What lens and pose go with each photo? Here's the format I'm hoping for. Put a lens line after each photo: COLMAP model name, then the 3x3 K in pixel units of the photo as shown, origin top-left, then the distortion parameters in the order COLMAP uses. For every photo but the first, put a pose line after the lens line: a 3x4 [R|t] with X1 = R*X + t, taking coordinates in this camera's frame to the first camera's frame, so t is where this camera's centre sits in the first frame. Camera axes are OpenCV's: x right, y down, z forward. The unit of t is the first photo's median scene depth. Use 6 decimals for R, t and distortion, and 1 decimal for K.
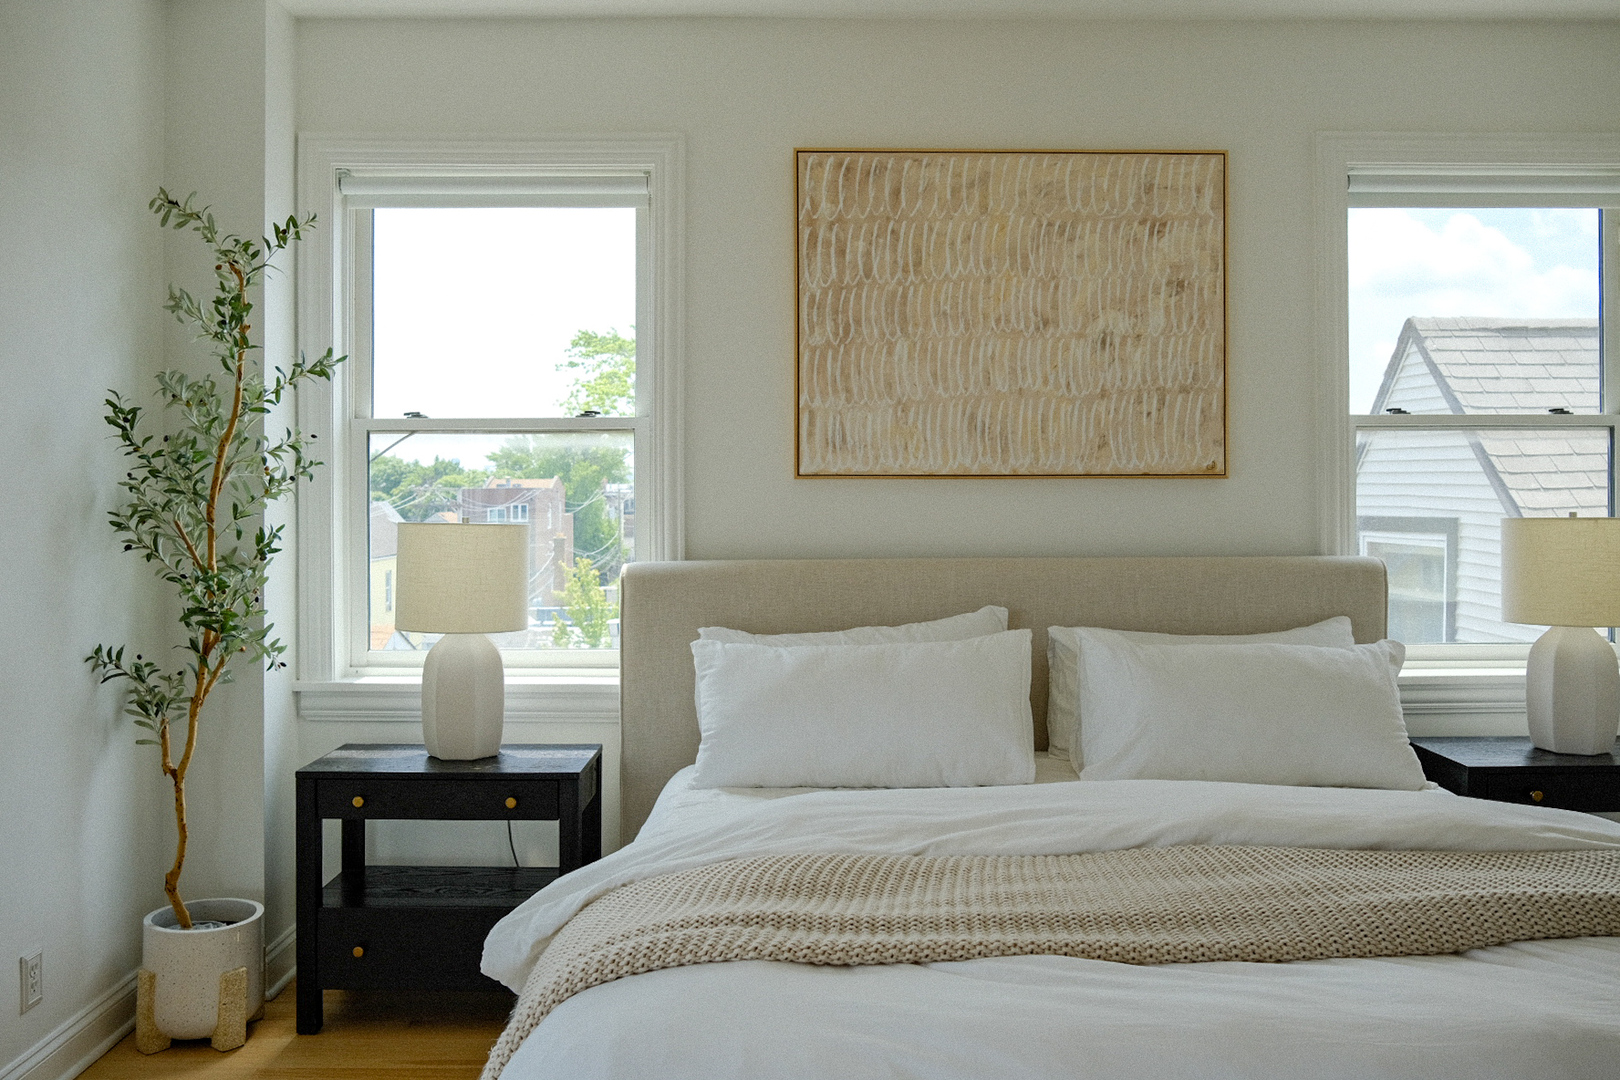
lens RADIAL K [[1352.6, 0, 805.5], [0, 1352.6, 545.8], [0, 0, 1]] dist [-0.042109, 0.024621]
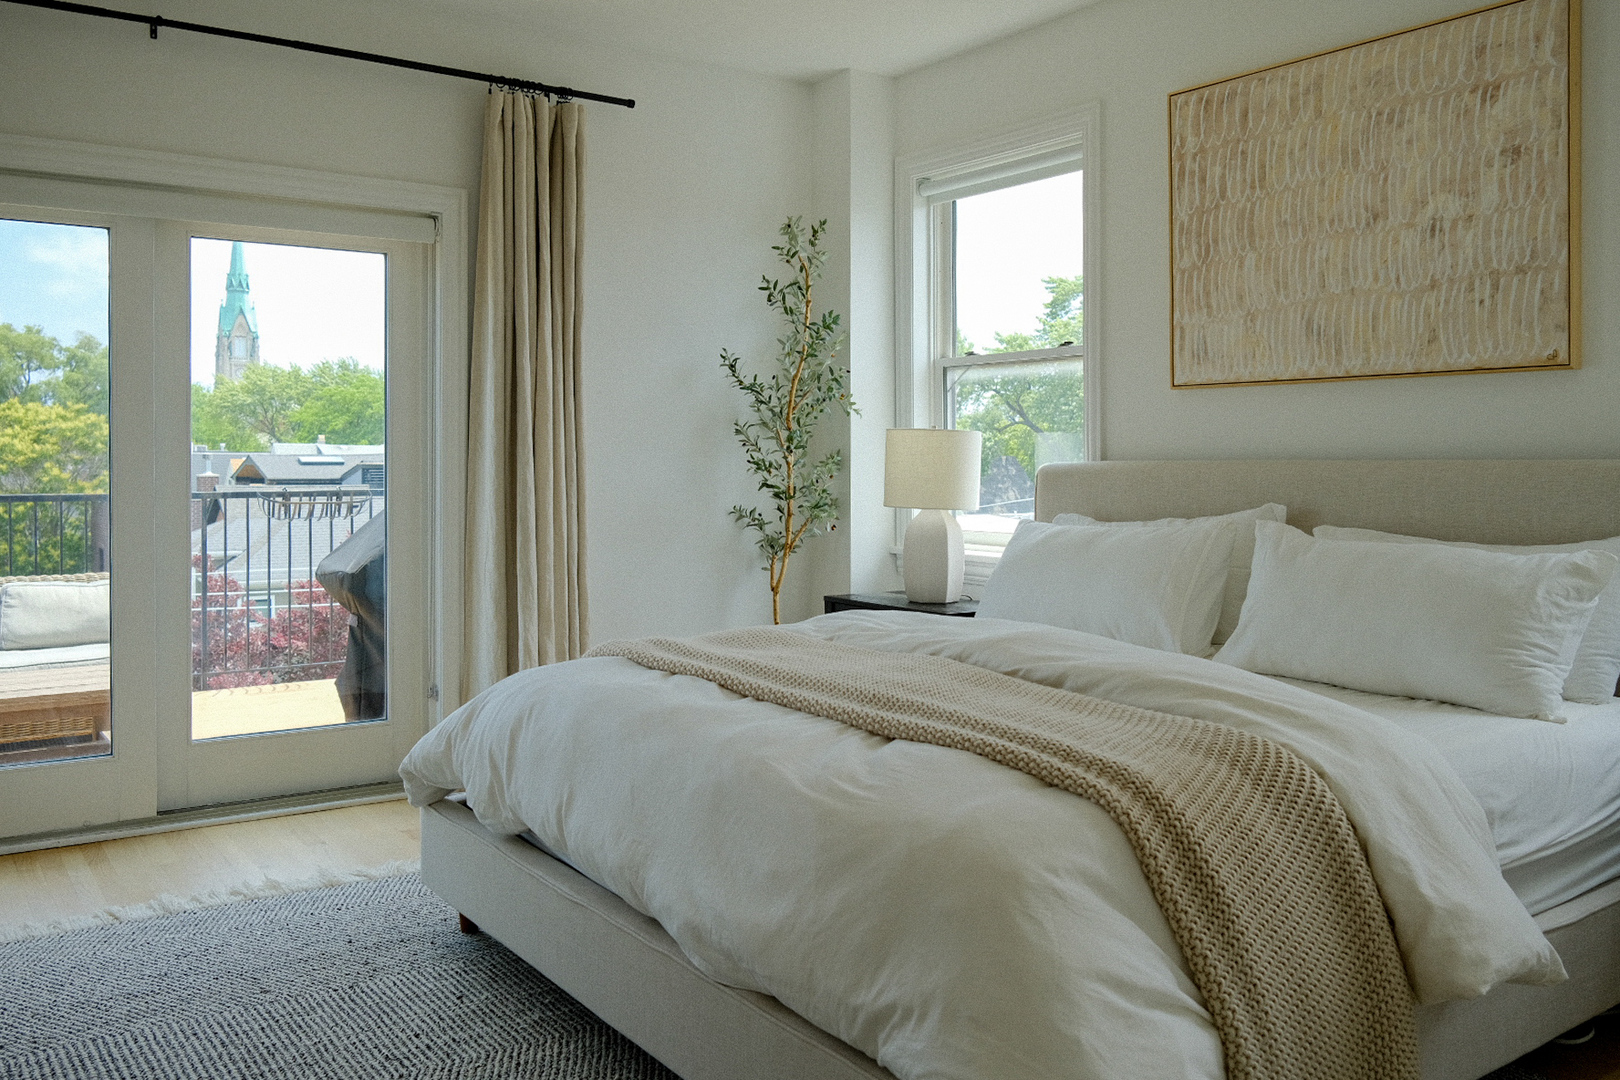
lens RADIAL K [[1352.6, 0, 798.4], [0, 1352.6, 532.3], [0, 0, 1]] dist [-0.042109, 0.024621]
pose [[0.554058, 0.047445, -0.831125, 0.759704], [-0.009003, 0.998658, 0.051006, 0.015374], [0.832429, -0.020778, 0.553742, 0.116337]]
